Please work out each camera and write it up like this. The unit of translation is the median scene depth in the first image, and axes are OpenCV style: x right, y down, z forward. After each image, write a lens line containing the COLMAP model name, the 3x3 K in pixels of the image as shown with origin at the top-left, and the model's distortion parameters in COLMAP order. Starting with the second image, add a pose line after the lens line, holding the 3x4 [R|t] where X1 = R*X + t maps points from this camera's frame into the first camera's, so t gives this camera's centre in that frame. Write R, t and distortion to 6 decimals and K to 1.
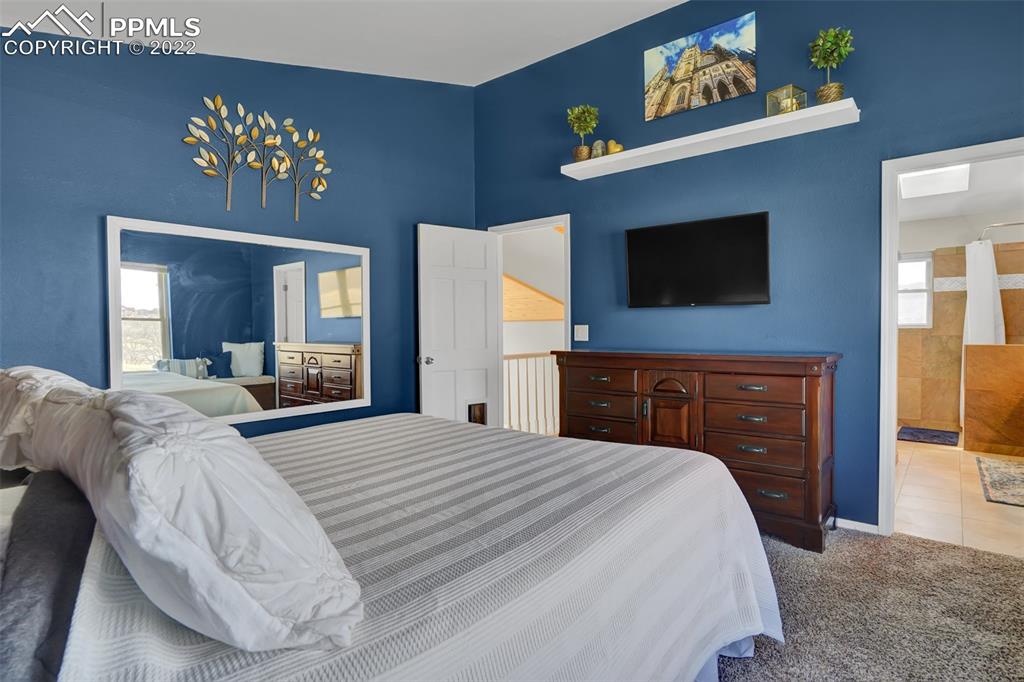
lens RADIAL K [[537.5, 0, 512.0], [0, 537.5, 341.0], [0, 0, 1]] dist [-0.045149, 0.024962]
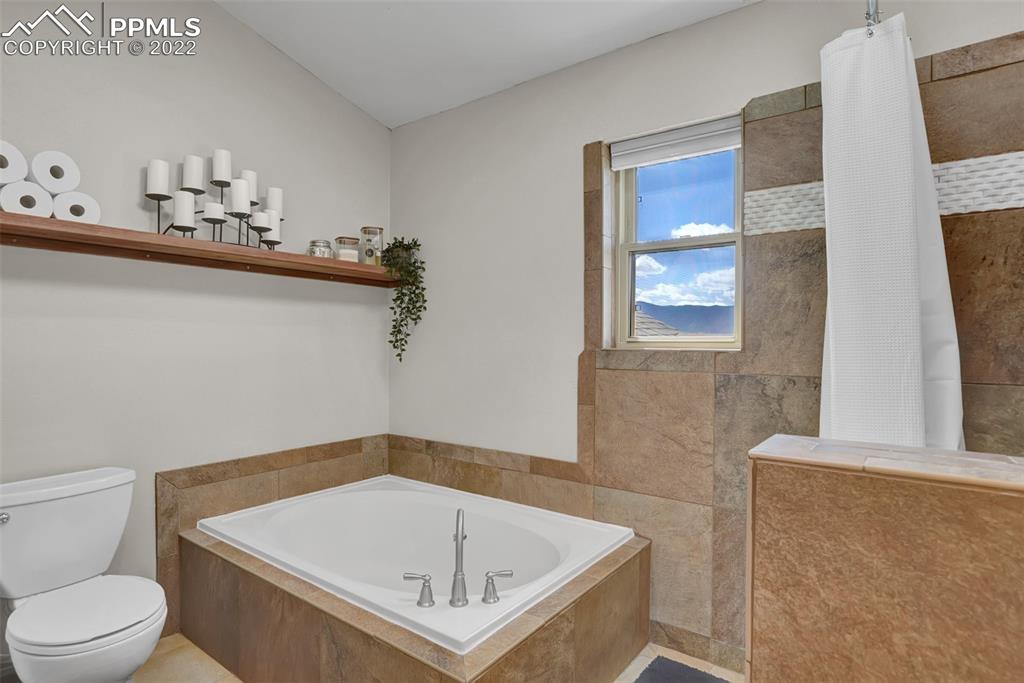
lens RADIAL K [[537.5, 0, 512.0], [0, 537.5, 341.5], [0, 0, 1]] dist [-0.045149, 0.024962]
pose [[0.998131, 0.010059, 0.060275, 0.542957], [-0.008533, 0.999638, -0.025531, -0.017875], [-0.060510, 0.024969, 0.997855, 0.584986]]
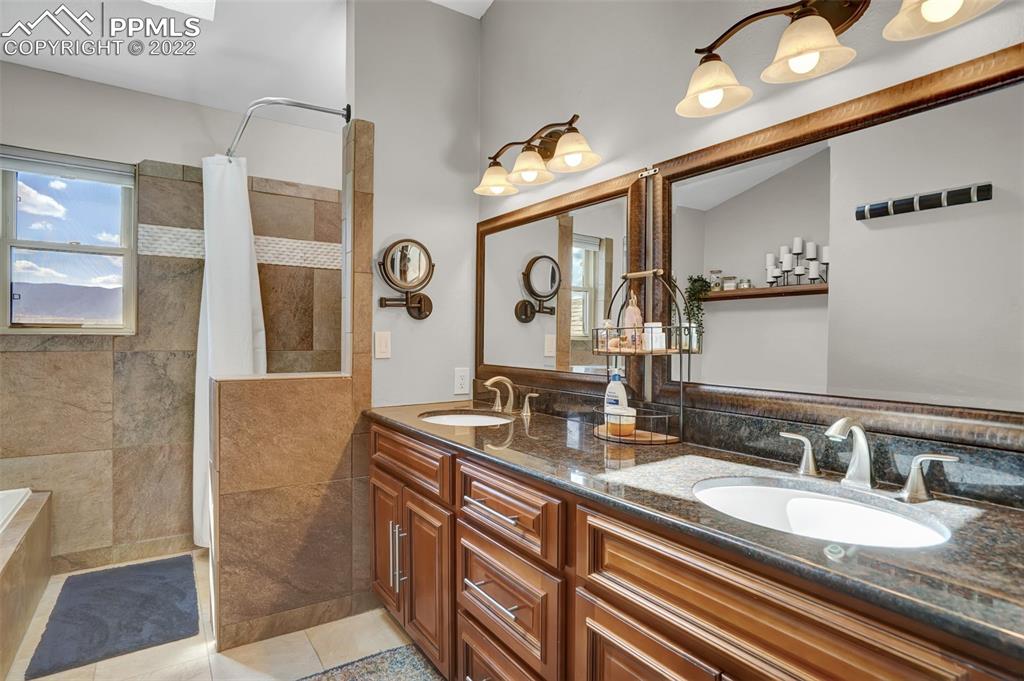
lens RADIAL K [[536.2, 0, 487.4], [0, 536.2, 339.8], [0, 0, 1]] dist [-0.000269, 0.000242]
pose [[0.308261, -0.001118, 0.951301, 0.385122], [0.010514, 0.999942, -0.002231, -0.013828], [-0.951244, 0.010689, 0.308255, 0.486286]]
